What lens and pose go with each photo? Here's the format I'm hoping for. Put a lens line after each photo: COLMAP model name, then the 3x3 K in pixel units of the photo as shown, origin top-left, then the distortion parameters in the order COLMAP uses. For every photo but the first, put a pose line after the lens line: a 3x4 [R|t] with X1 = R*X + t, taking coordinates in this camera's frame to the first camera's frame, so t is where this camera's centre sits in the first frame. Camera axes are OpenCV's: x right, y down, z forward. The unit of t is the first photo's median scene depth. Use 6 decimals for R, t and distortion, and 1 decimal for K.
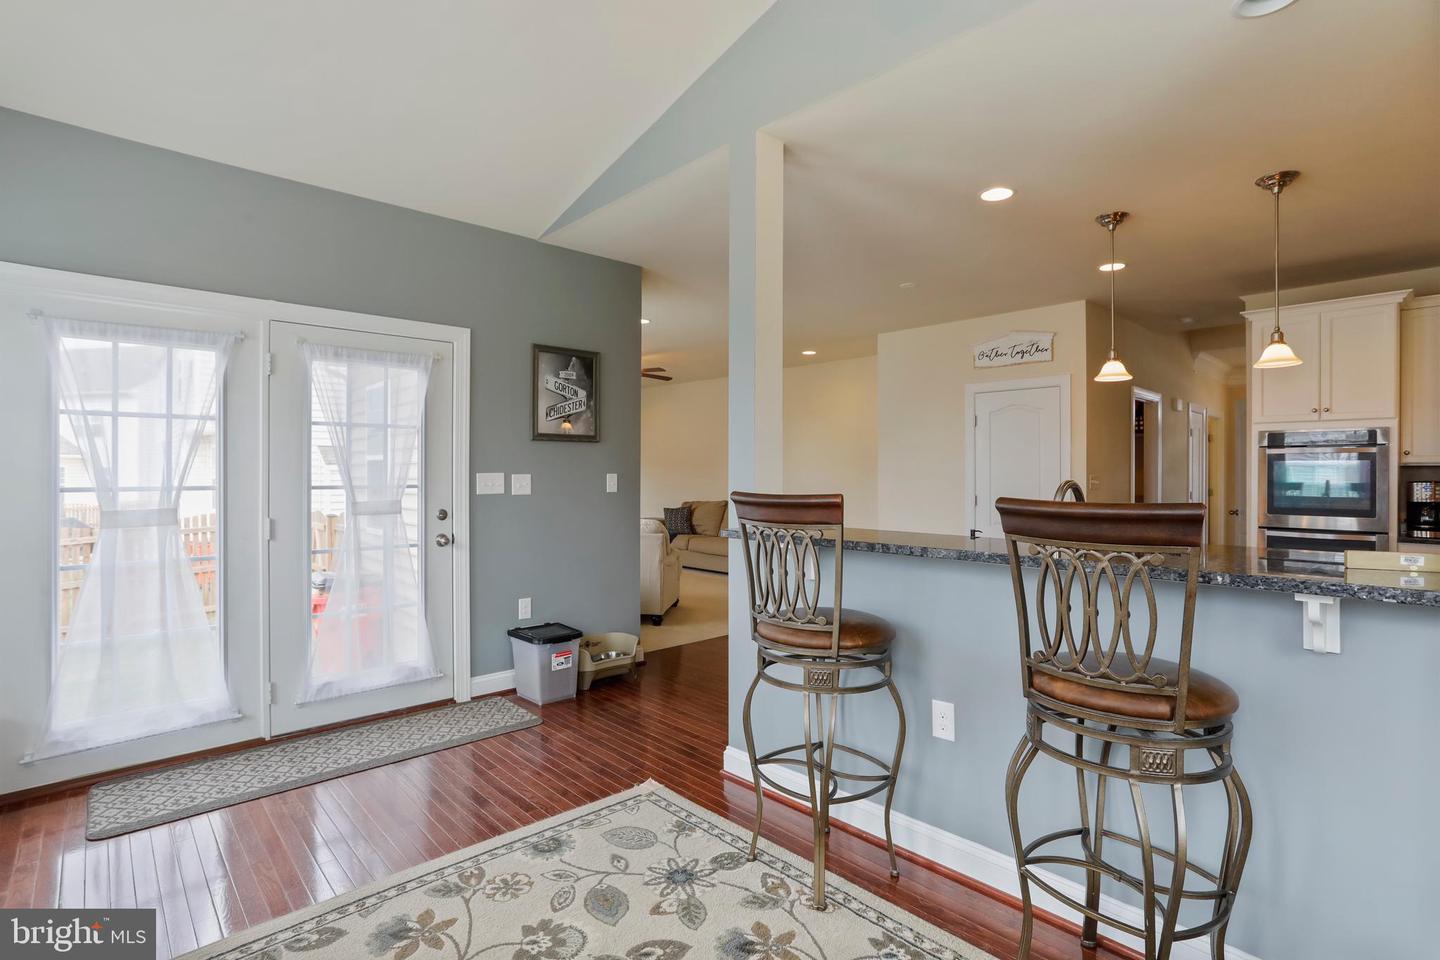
lens RADIAL K [[683.3, 0, 724.1], [0, 683.3, 478.1], [0, 0, 1]] dist [-0.032780, -0.000186]
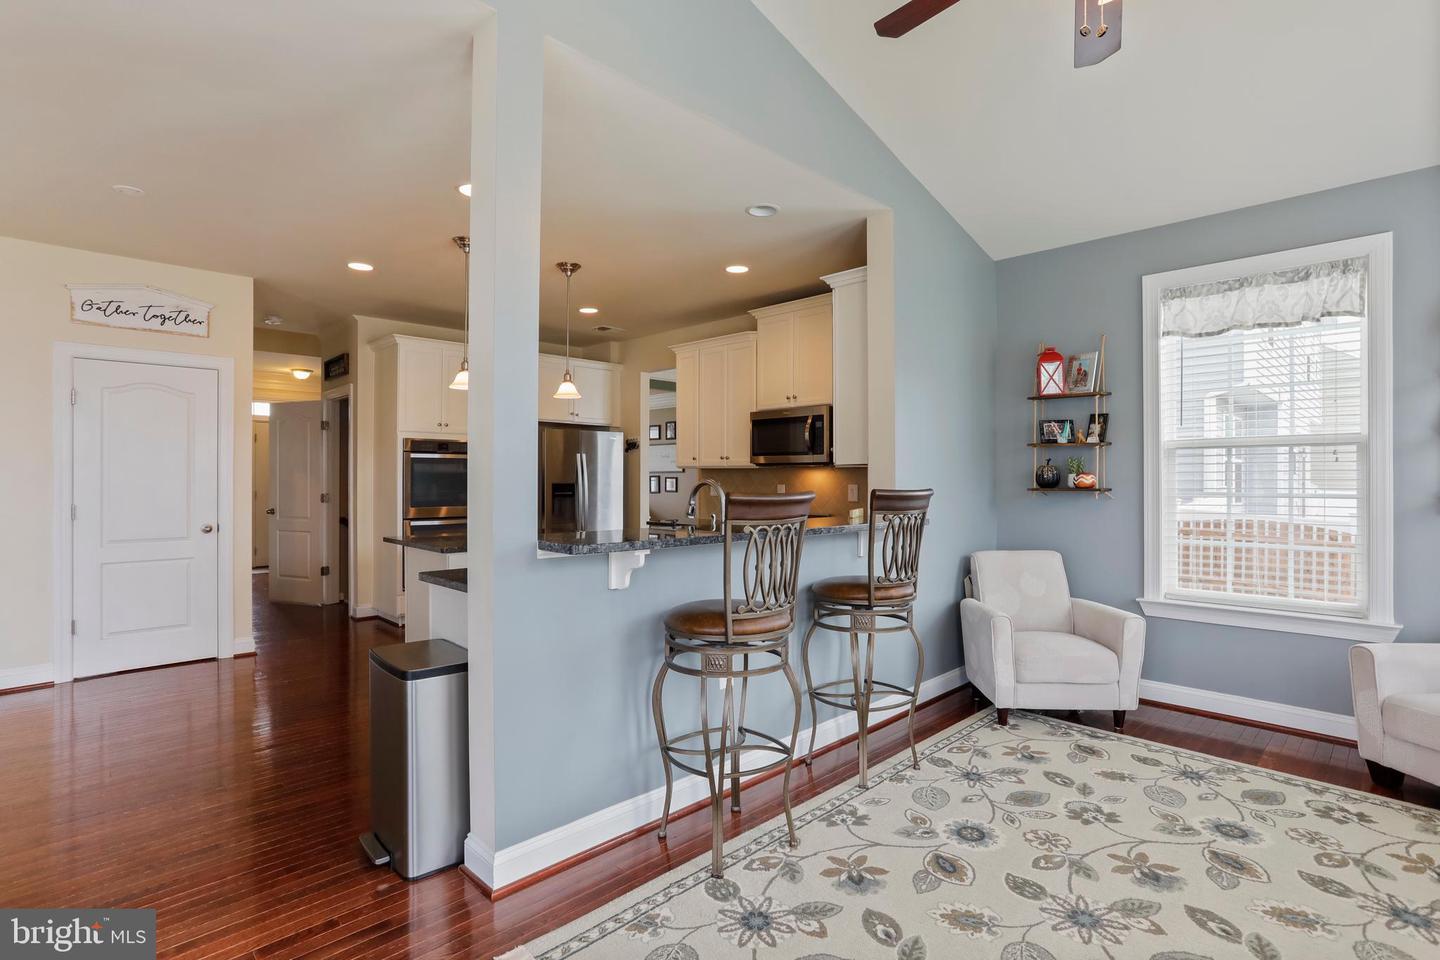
lens RADIAL K [[711.5, 0, 723.9], [0, 711.5, 469.0], [0, 0, 1]] dist [-0.048188, 0.024875]
pose [[-0.016693, 0.009946, 0.999811, -0.891218], [0.008449, 0.999916, -0.009806, -0.000121], [-0.999825, 0.008284, -0.016776, 0.936322]]
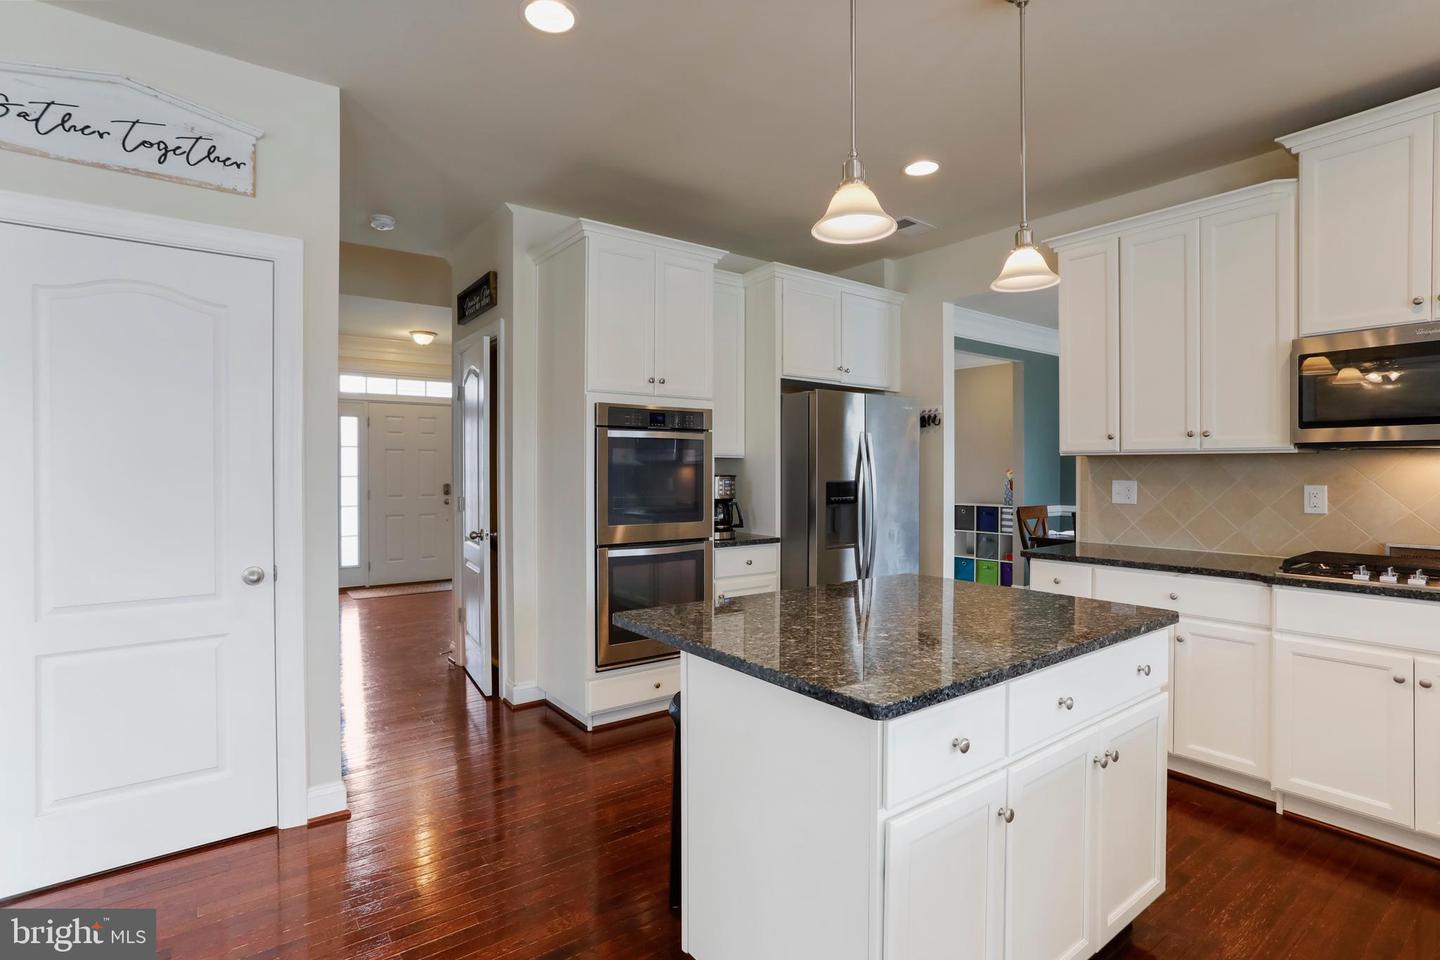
lens RADIAL K [[711.5, 0, 722.9], [0, 711.5, 465.1], [0, 0, 1]] dist [-0.048188, 0.024875]
pose [[0.120732, 0.003555, 0.992679, 0.234180], [0.009846, 0.999940, -0.004778, -0.009578], [-0.992636, 0.010351, 0.120690, 1.601708]]
